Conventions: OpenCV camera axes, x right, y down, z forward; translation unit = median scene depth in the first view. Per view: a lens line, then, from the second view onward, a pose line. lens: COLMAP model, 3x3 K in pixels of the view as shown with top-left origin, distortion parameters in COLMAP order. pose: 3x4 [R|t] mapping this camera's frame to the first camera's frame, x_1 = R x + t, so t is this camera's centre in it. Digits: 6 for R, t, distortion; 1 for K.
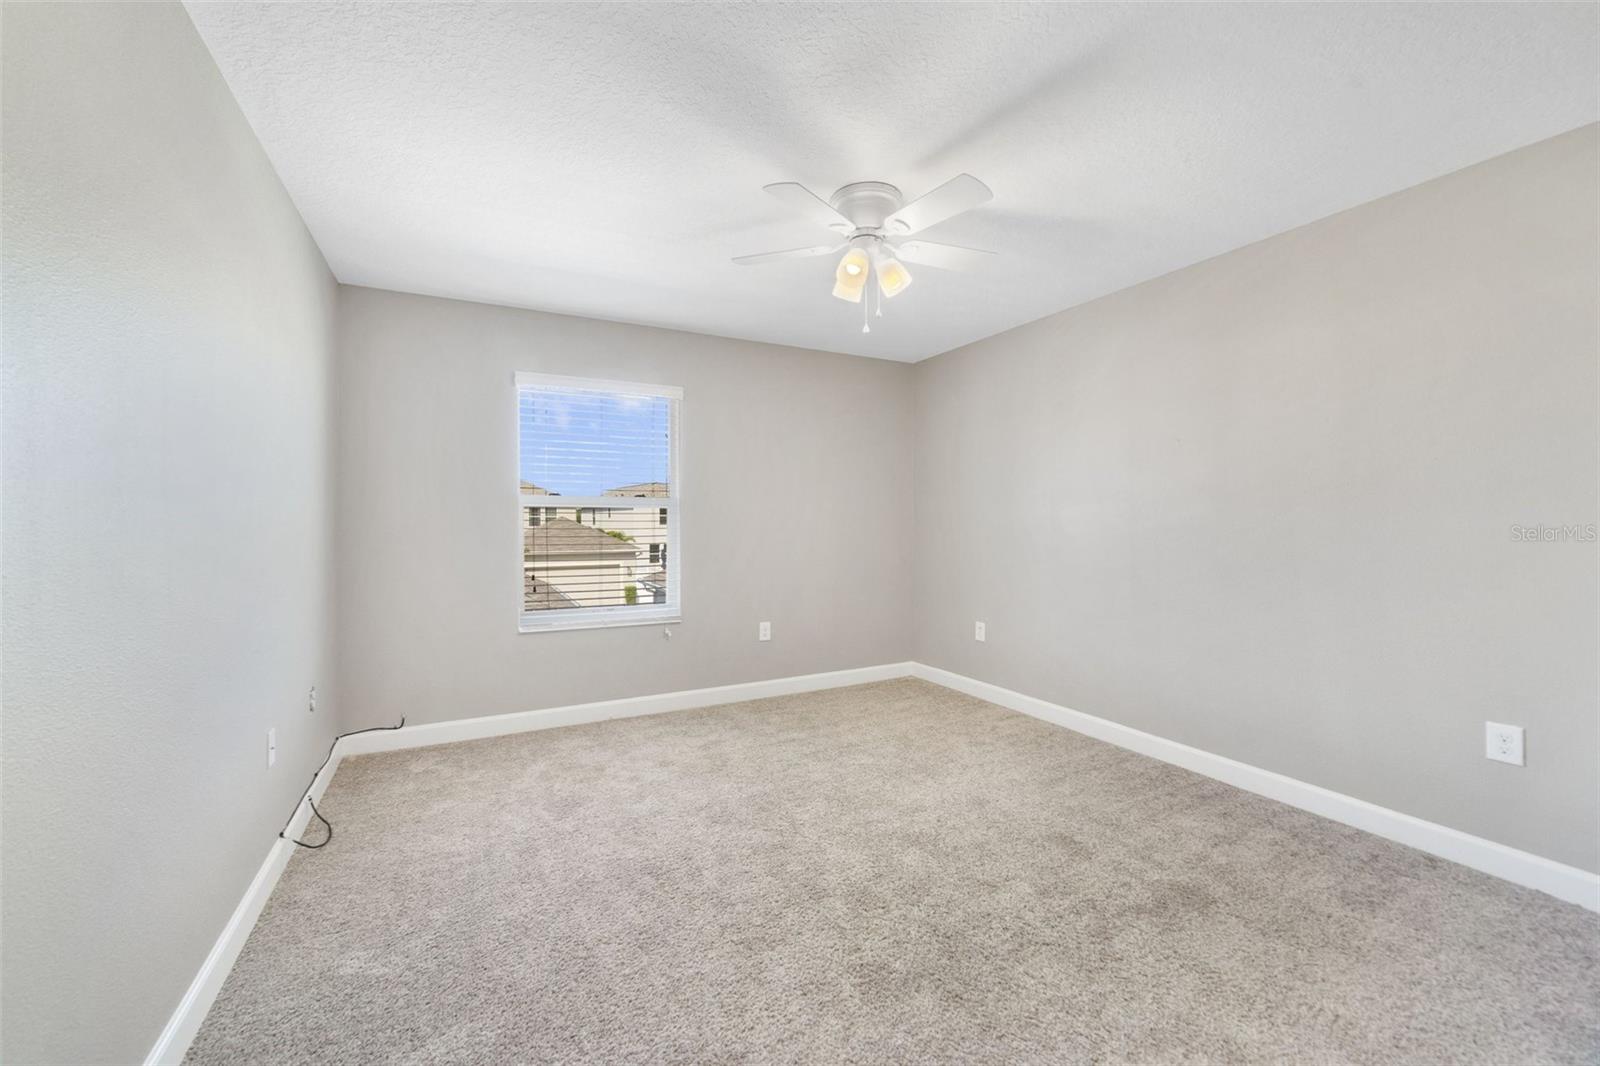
lens RADIAL K [[625.3, 0, 794.7], [0, 625.3, 522.3], [0, 0, 1]] dist [-0.001323, 0.000669]
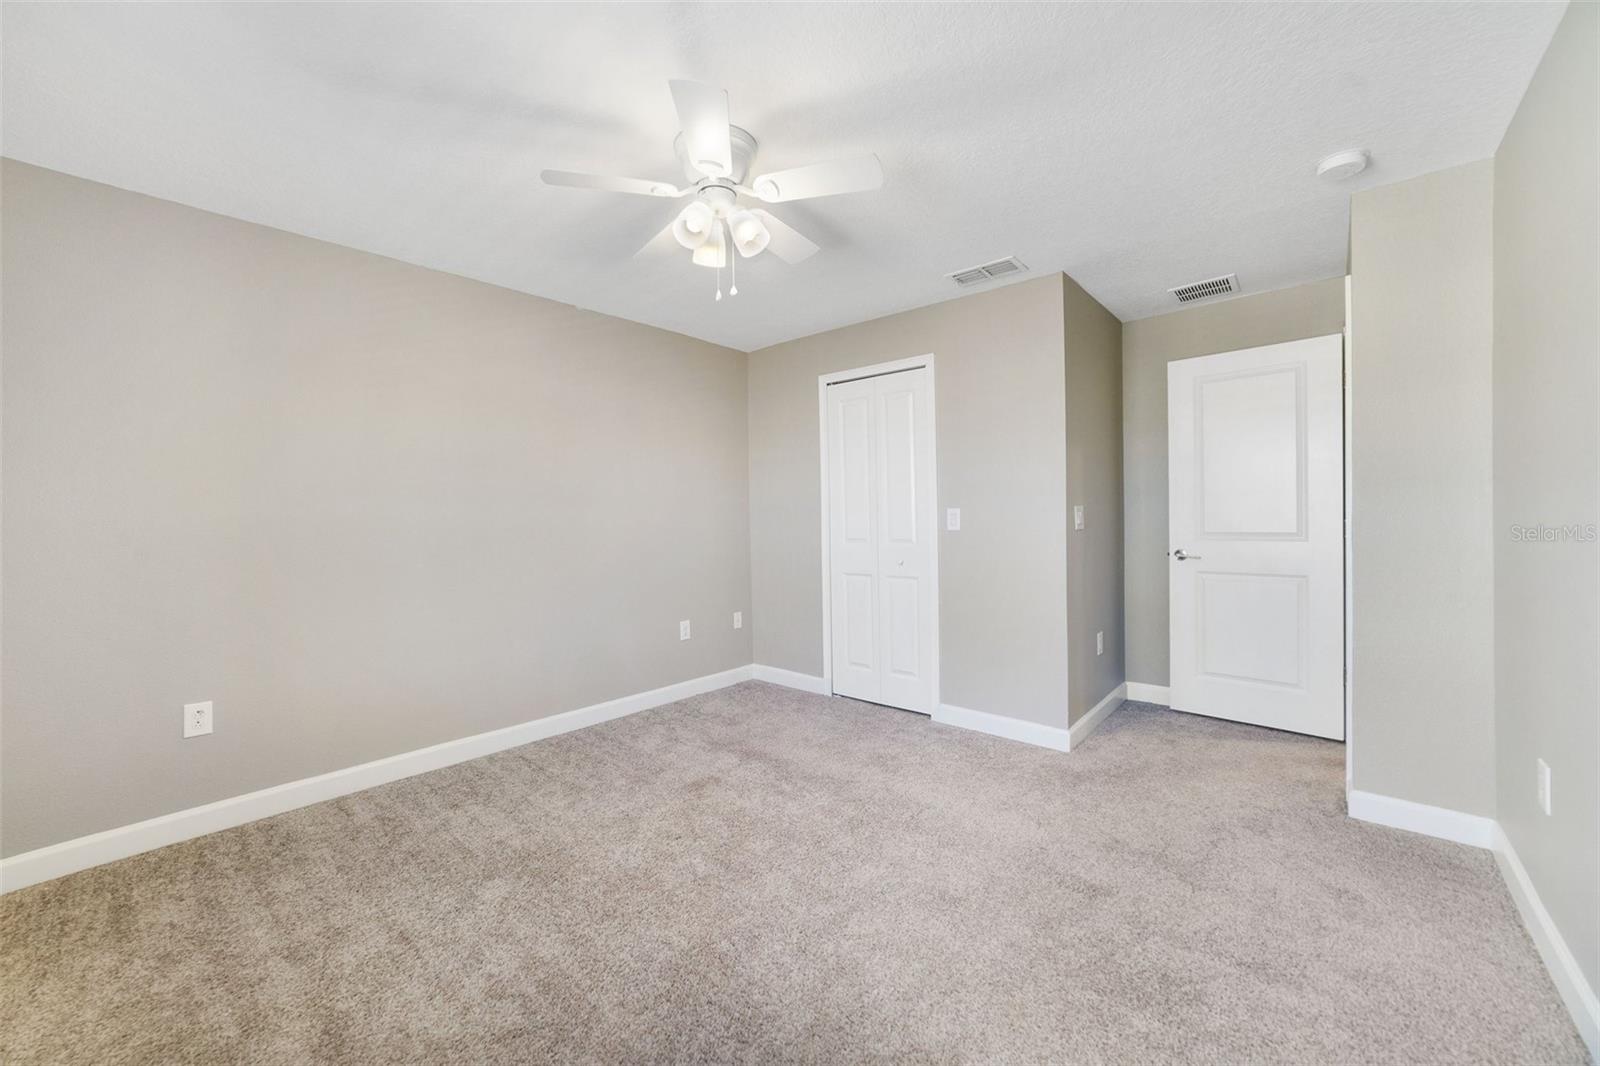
lens RADIAL K [[625.3, 0, 794.7], [0, 625.3, 522.3], [0, 0, 1]] dist [-0.001323, 0.000669]
pose [[-0.379550, -0.007518, 0.925141, -0.494966], [-0.001377, 0.999970, 0.007561, -0.010110], [-0.925170, 0.001595, -0.379550, 0.818191]]
